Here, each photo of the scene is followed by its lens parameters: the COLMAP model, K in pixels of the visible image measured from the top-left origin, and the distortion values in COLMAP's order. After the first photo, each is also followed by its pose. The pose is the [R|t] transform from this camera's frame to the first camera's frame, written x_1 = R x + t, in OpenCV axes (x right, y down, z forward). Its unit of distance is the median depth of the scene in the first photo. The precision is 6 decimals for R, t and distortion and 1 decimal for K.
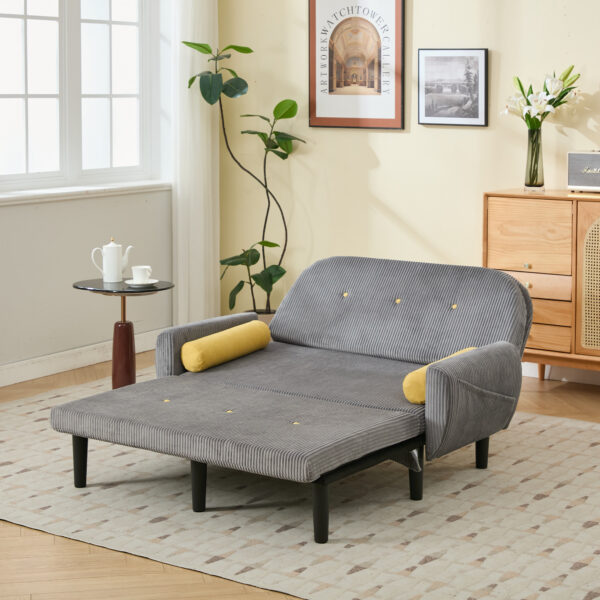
lens RADIAL K [[1382.4, 0, 298.8], [0, 1382.4, 158.6], [0, 0, 1]] dist [-0.009498, 0.039419]
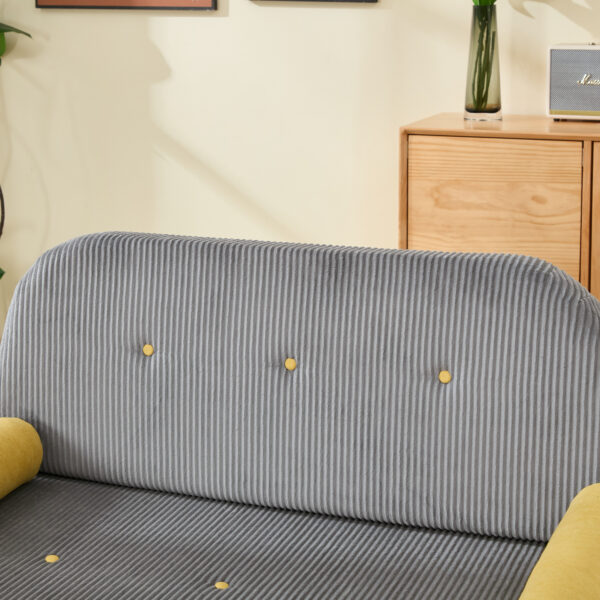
lens RADIAL K [[1382.4, 0, 298.8], [0, 1382.4, 158.6], [0, 0, 1]] dist [-0.009498, 0.039419]
pose [[0.969997, -0.038239, 0.240091, -0.027449], [0.018670, 0.996353, 0.083261, -0.007419], [-0.242399, -0.076280, 0.967173, 0.466355]]
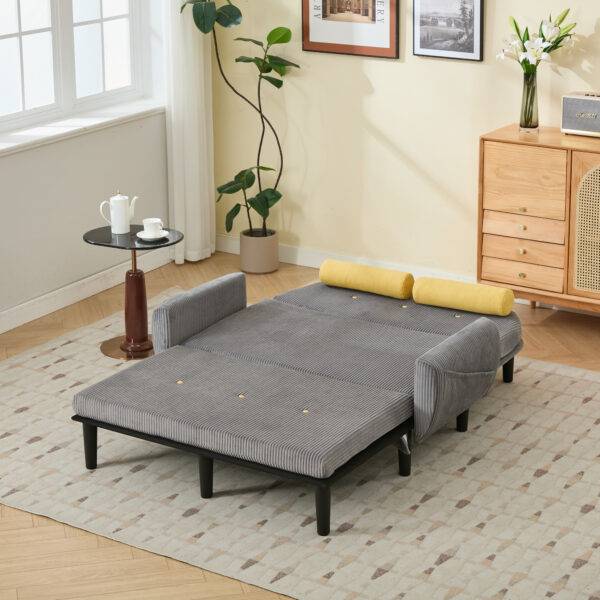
lens RADIAL K [[1459.8, 0, 304.6], [0, 1459.8, 139.6], [0, 0, 1]] dist [-0.018509, 0.099326]
pose [[0.999283, -0.016027, 0.034289, -0.030225], [0.010615, 0.988238, 0.152555, -0.128912], [-0.036331, -0.152082, 0.987700, -0.055163]]
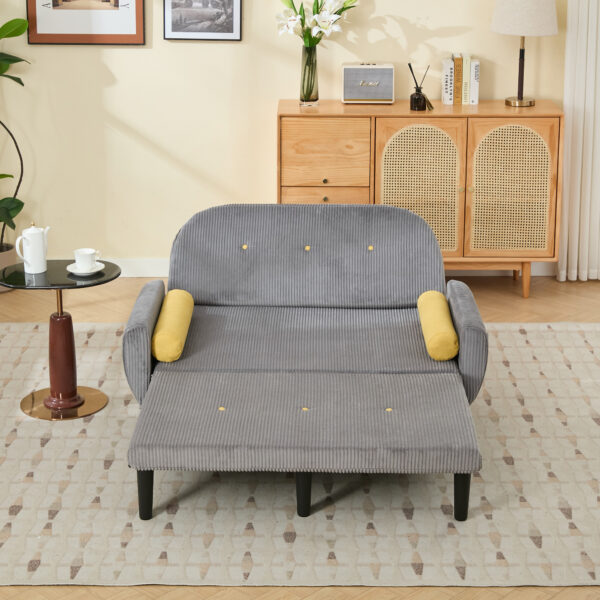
lens RADIAL K [[1383.0, 0, 299.7], [0, 1383.0, 161.5], [0, 0, 1]] dist [0.015585, -0.012905]
pose [[0.819163, -0.125837, 0.559587, -0.395886], [0.027764, 0.983192, 0.180453, -0.115168], [-0.572889, -0.132284, 0.808888, 0.151597]]
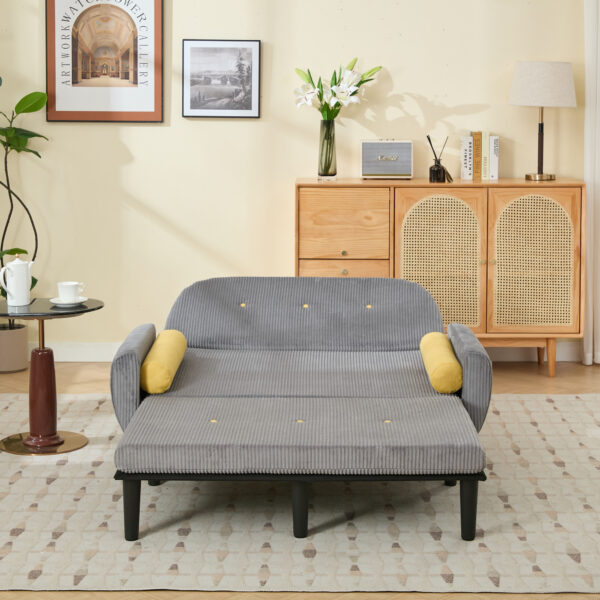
lens RADIAL K [[1361.5, 0, 299.2], [0, 1361.5, 166.2], [0, 0, 1]] dist [0.030379, -0.102336]
pose [[0.825349, -0.036126, 0.563466, -0.392429], [0.027993, 0.999342, 0.023068, -0.010216], [-0.563929, -0.003266, 0.825817, 0.166244]]
